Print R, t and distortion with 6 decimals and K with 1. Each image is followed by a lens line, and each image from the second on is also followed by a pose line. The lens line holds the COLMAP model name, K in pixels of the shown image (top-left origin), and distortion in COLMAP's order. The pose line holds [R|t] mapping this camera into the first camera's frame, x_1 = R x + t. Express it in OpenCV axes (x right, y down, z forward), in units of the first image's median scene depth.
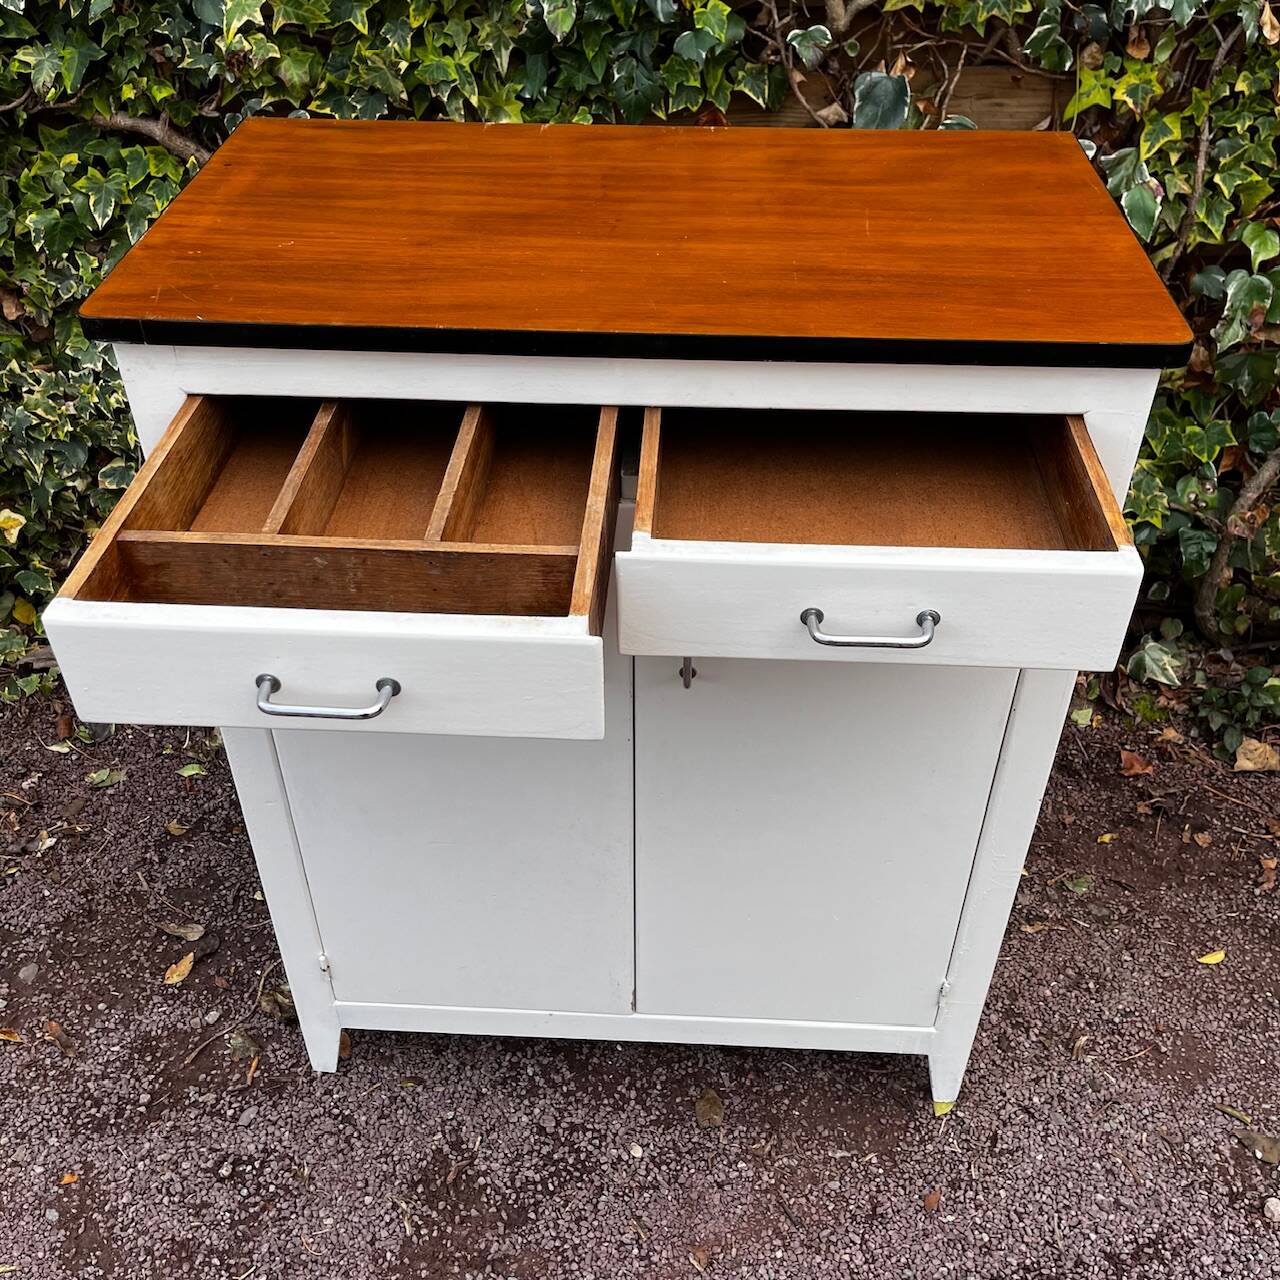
lens RADIAL K [[1313.3, 0, 637.2], [0, 1313.3, 650.4], [0, 0, 1]] dist [0.027243, 0.000000]
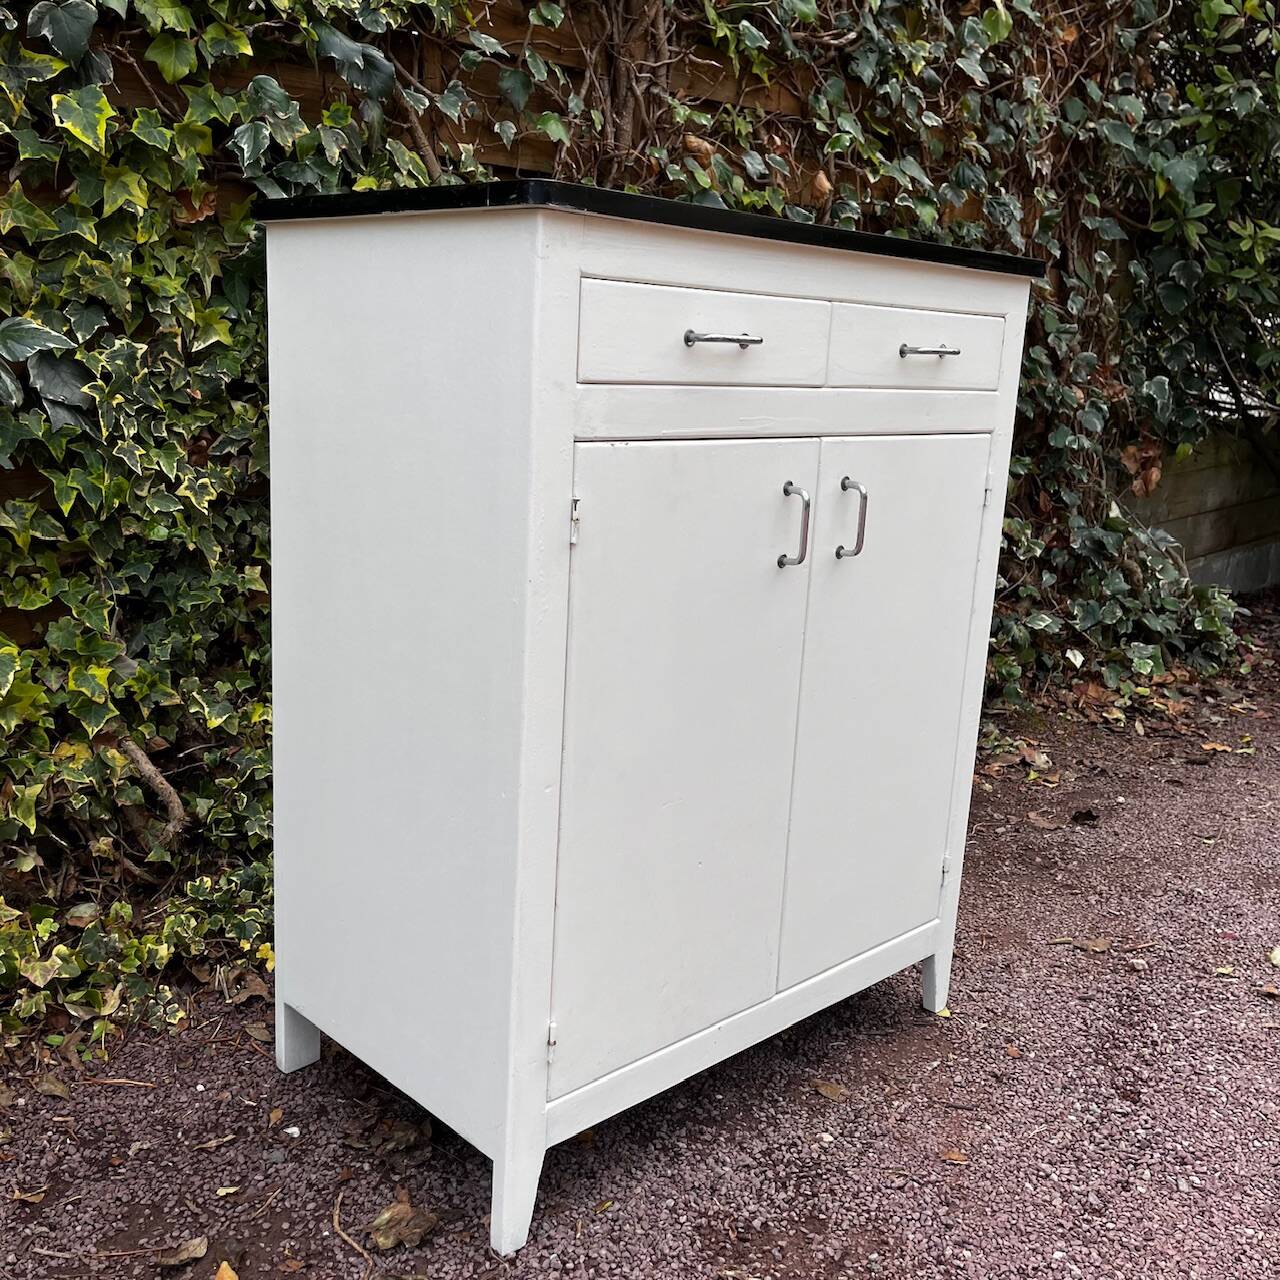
lens RADIAL K [[1313.3, 0, 640.6], [0, 1313.3, 645.1], [0, 0, 1]] dist [0.027243, 0.000000]
pose [[0.675522, -0.129263, 0.725921, -0.718365], [0.426795, 0.871368, -0.242001, 0.224729], [-0.601263, 0.473296, 0.643797, 0.259863]]
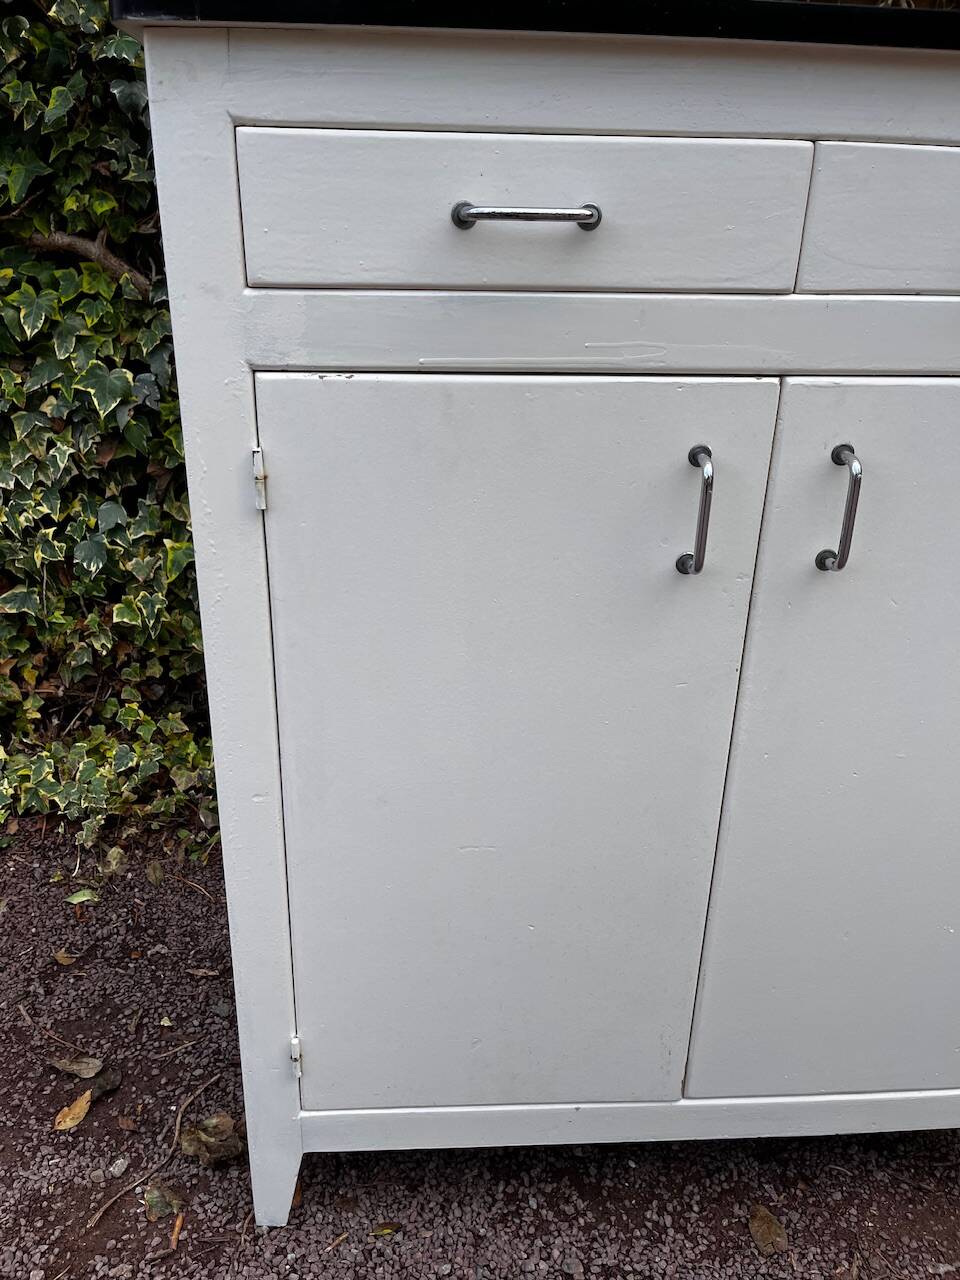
lens RADIAL K [[980.2, 0, 467.0], [0, 980.2, 649.2], [0, 0, 1]] dist [0.079247, -0.126033]
pose [[0.993909, -0.025925, 0.107115, -0.175525], [0.054605, 0.960090, -0.274308, 0.159504], [-0.095729, 0.278486, 0.955658, 0.334911]]
